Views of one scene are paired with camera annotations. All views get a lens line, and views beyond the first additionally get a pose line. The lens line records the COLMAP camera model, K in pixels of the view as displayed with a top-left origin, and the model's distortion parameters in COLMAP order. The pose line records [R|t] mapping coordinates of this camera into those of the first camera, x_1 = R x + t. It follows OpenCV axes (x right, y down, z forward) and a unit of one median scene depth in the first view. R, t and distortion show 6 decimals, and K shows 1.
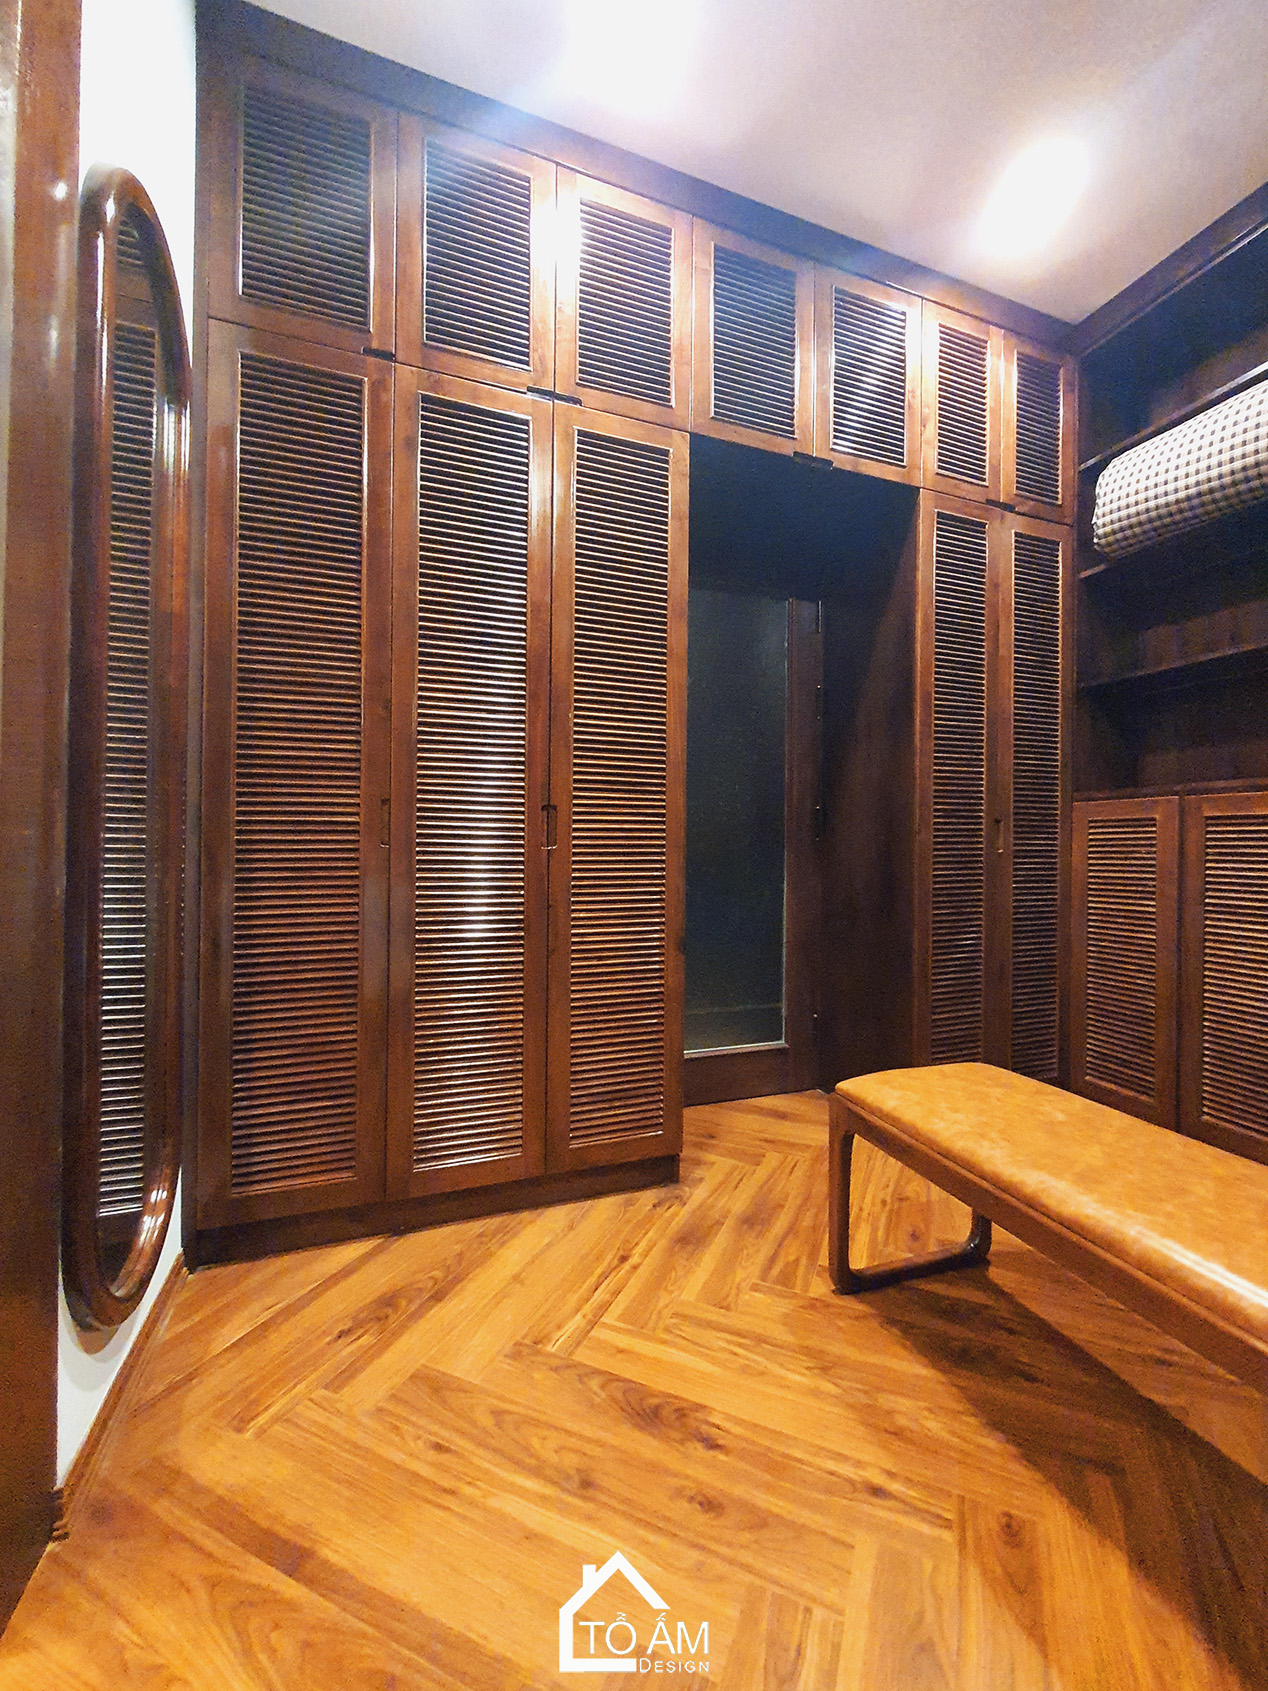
lens RADIAL K [[687.6, 0, 639.7], [0, 687.6, 837.3], [0, 0, 1]] dist [0.000348, -0.000850]
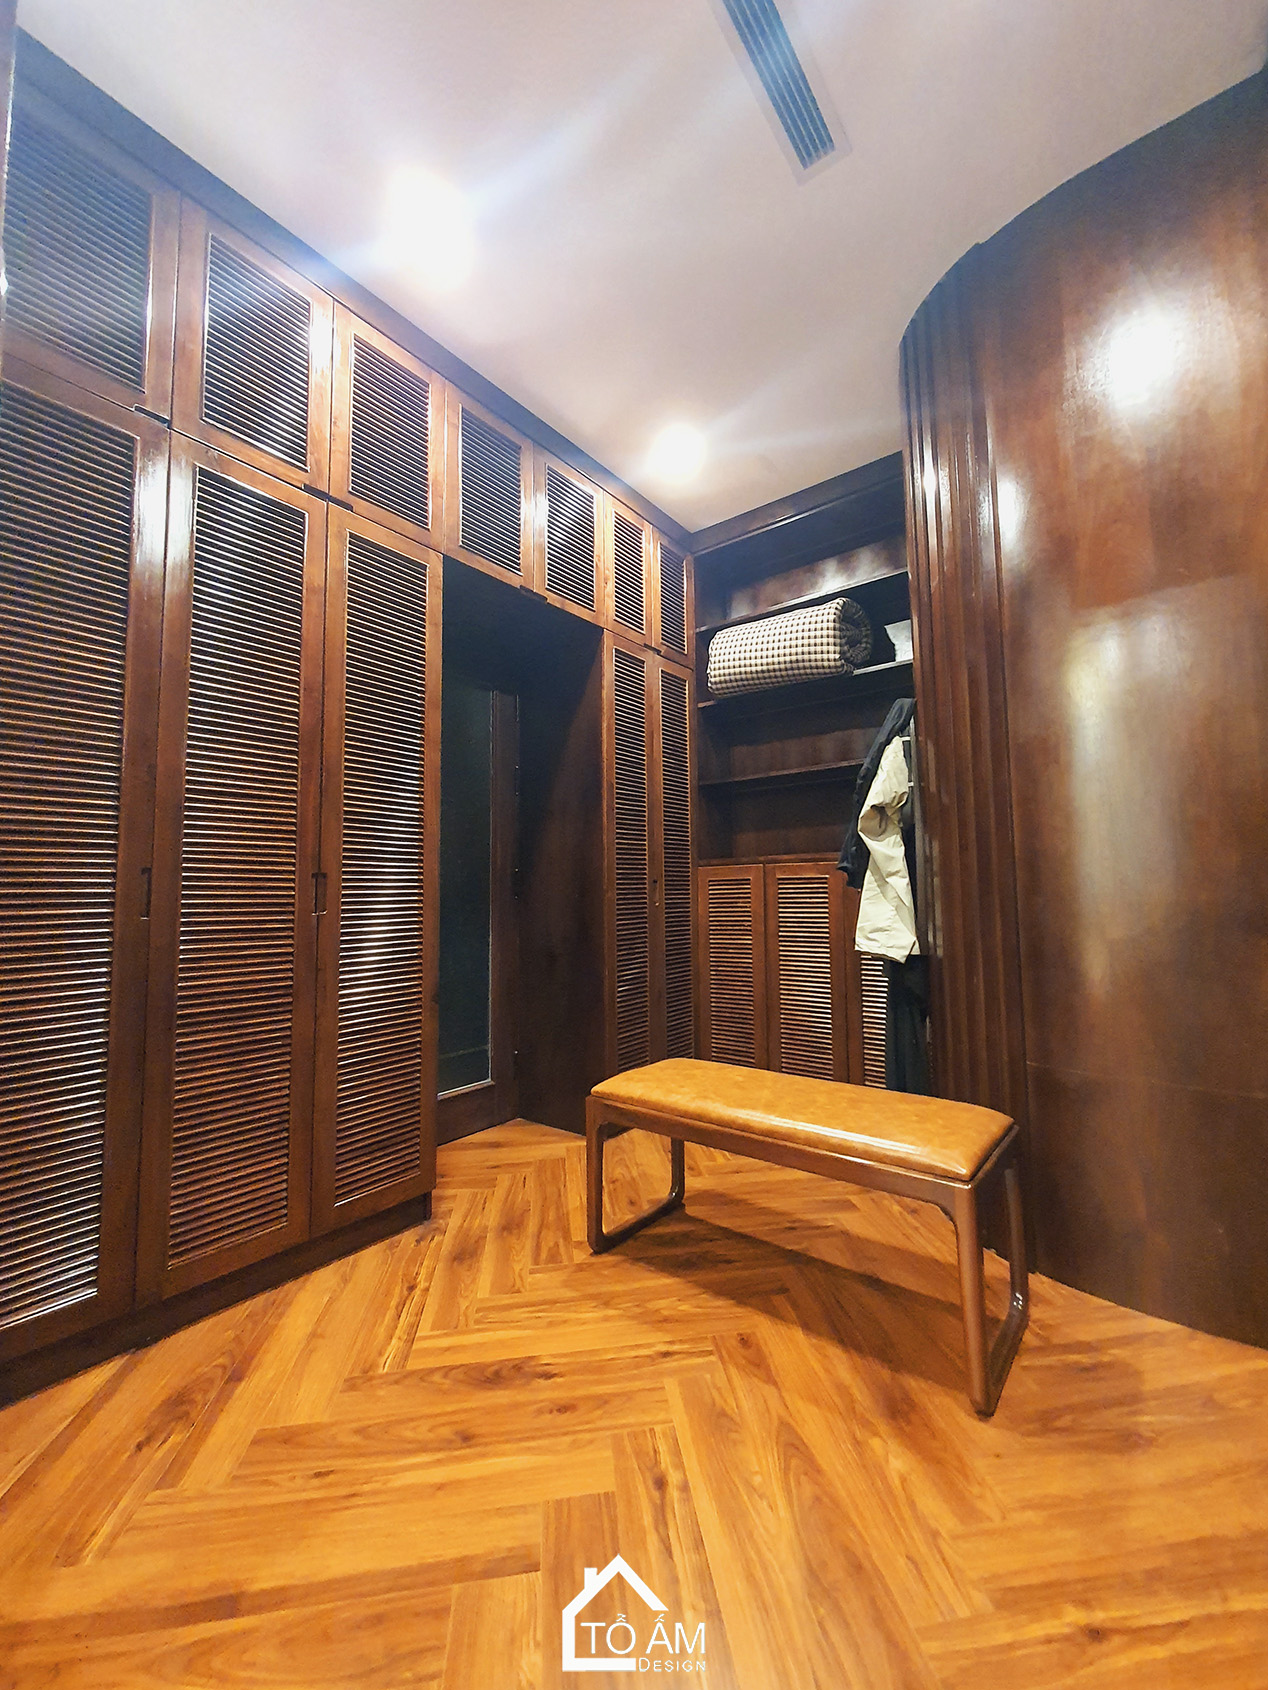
lens RADIAL K [[687.1, 0, 639.7], [0, 687.1, 836.8], [0, 0, 1]] dist [0.000348, -0.000850]
pose [[0.849772, 0.025243, 0.526545, -0.256795], [0.015522, 0.997222, -0.072857, -0.016670], [-0.526921, 0.070085, 0.847019, -0.143212]]
